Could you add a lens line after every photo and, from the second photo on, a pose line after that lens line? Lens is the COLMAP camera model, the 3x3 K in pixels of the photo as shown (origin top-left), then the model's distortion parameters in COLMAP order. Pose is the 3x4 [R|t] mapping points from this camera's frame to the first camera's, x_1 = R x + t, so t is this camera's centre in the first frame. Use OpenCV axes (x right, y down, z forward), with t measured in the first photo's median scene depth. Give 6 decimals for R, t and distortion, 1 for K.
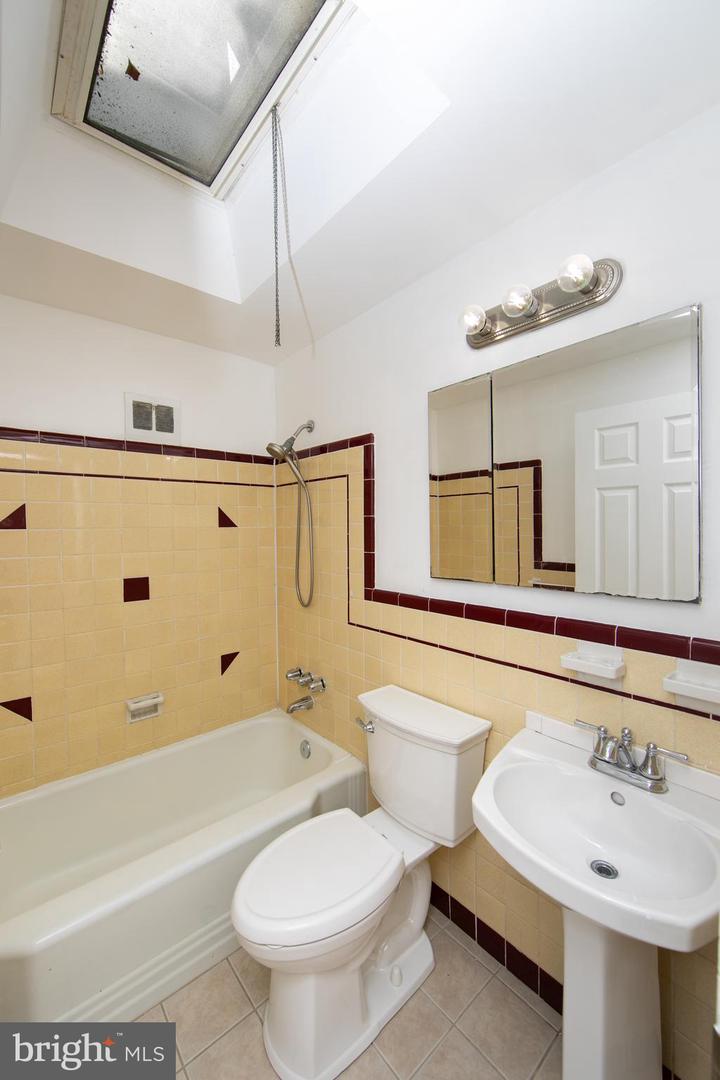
lens RADIAL K [[422.2, 0, 362.2], [0, 422.2, 537.0], [0, 0, 1]] dist [-0.001722, -0.000308]
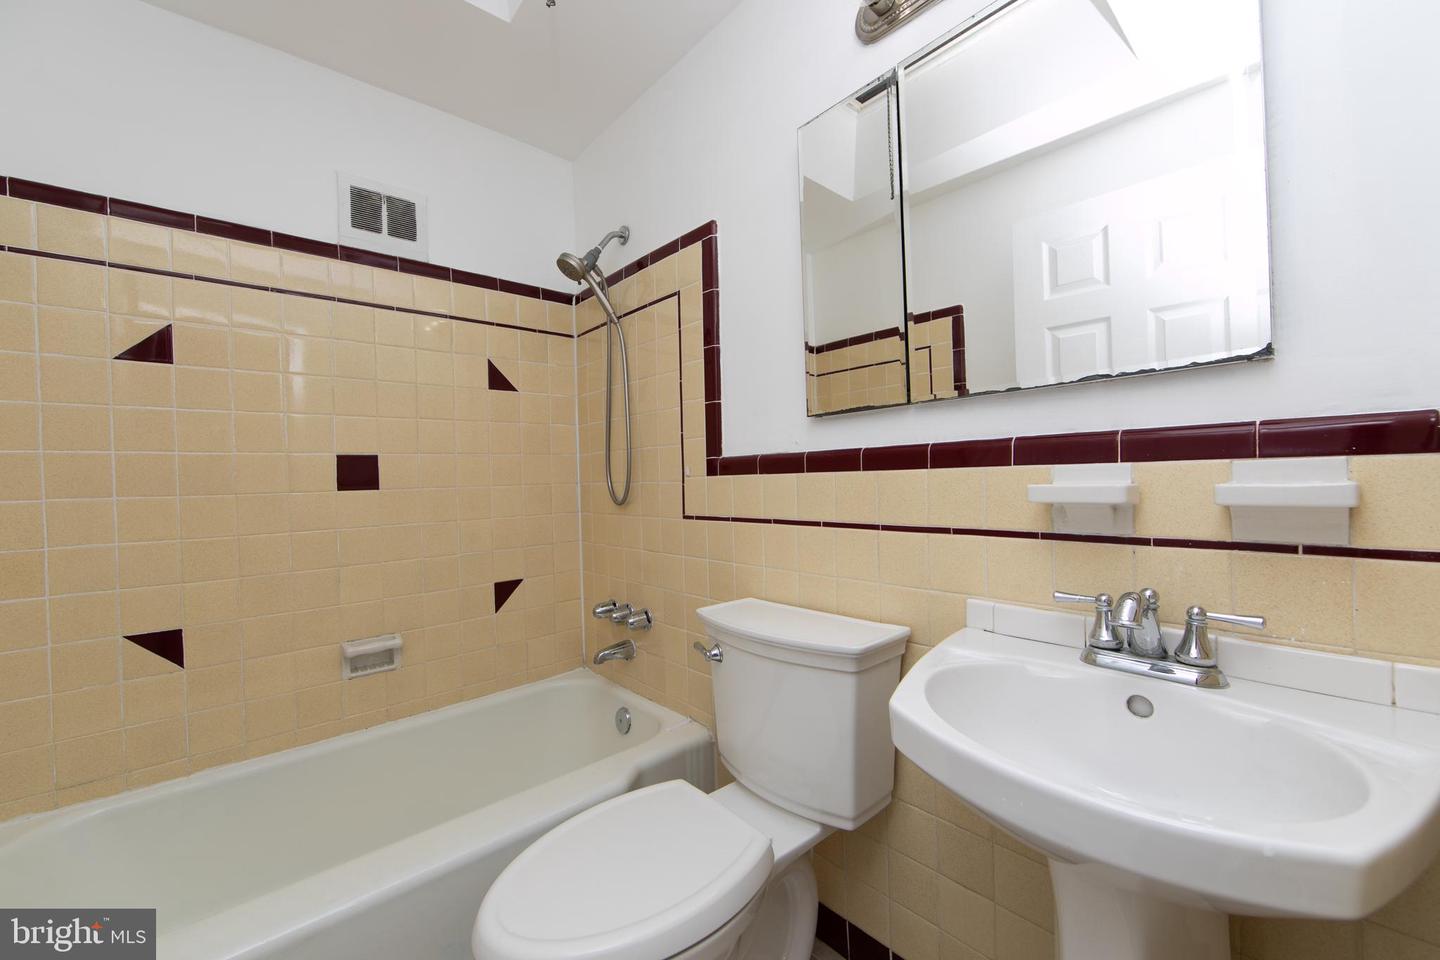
lens RADIAL K [[562.9, 0, 724.3], [0, 562.9, 481.6], [0, 0, 1]] dist [-0.001722, -0.000308]
pose [[0.999720, -0.016758, 0.016722, 0.016473], [0.017035, 0.999718, -0.016553, 0.160198], [-0.016440, 0.016833, 0.999723, 0.119889]]
